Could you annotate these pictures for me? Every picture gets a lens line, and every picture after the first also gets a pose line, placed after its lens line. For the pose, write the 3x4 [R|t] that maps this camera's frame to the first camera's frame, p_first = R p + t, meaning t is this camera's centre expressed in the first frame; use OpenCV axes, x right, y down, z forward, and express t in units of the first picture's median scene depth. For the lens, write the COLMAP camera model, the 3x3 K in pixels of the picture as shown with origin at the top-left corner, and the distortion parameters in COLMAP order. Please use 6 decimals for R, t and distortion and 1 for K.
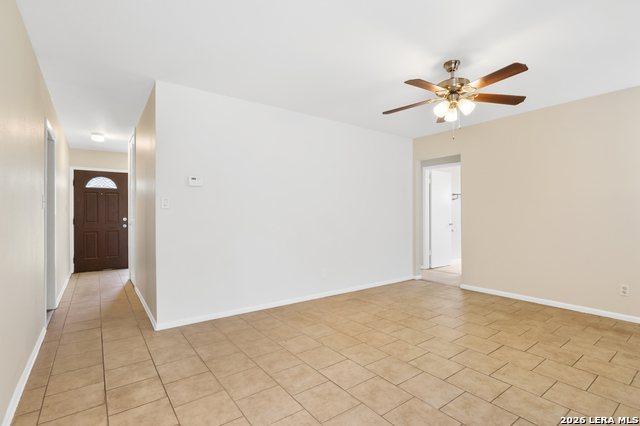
lens RADIAL K [[318.7, 0, 319.9], [0, 318.7, 213.0], [0, 0, 1]] dist [0.012188, -0.001451]
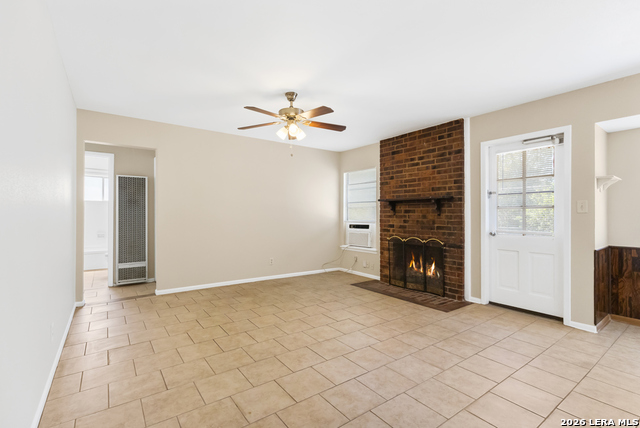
lens RADIAL K [[307.4, 0, 316.2], [0, 307.4, 214.5], [0, 0, 1]] dist [0.011789, -0.000056]
pose [[-0.032846, 0.009654, 0.999414, -0.899442], [-0.012516, 0.999871, -0.010069, 0.006341], [-0.999382, -0.012839, -0.032721, 1.084090]]
